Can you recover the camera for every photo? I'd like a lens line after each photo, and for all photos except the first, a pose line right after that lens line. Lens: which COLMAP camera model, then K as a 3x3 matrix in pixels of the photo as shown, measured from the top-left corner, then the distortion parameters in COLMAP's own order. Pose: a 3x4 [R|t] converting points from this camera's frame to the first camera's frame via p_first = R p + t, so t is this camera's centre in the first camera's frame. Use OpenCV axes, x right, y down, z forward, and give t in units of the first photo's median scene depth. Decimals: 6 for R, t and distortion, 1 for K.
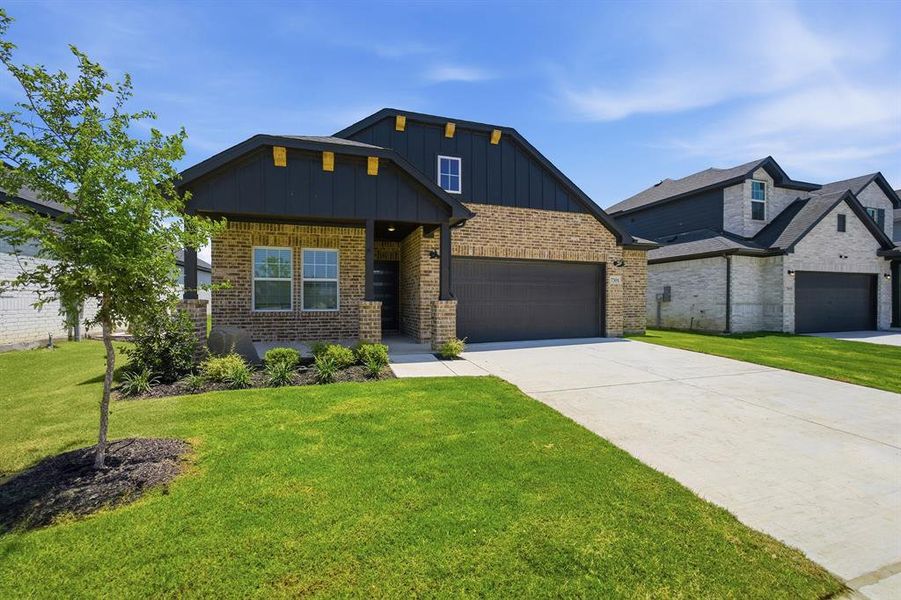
lens RADIAL K [[358.8, 0, 450.5], [0, 358.8, 300.0], [0, 0, 1]] dist [-0.080733, 0.000028]
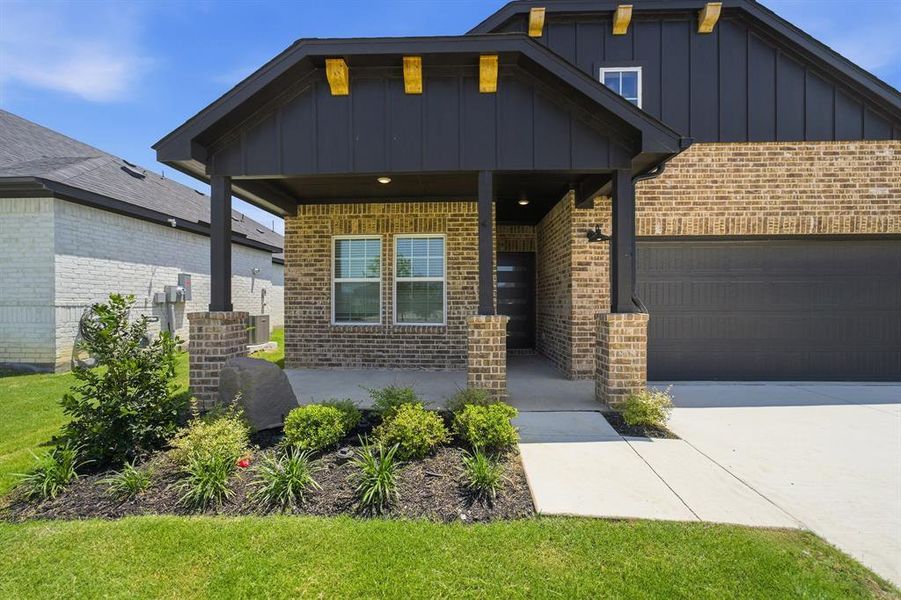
lens RADIAL K [[372.9, 0, 449.9], [0, 372.9, 296.8], [0, 0, 1]] dist [-0.001662, -0.000047]
pose [[0.935678, -0.005688, -0.352808, -0.057831], [0.001180, 0.999915, -0.012994, -0.014697], [0.352852, 0.011742, 0.935606, 0.349157]]
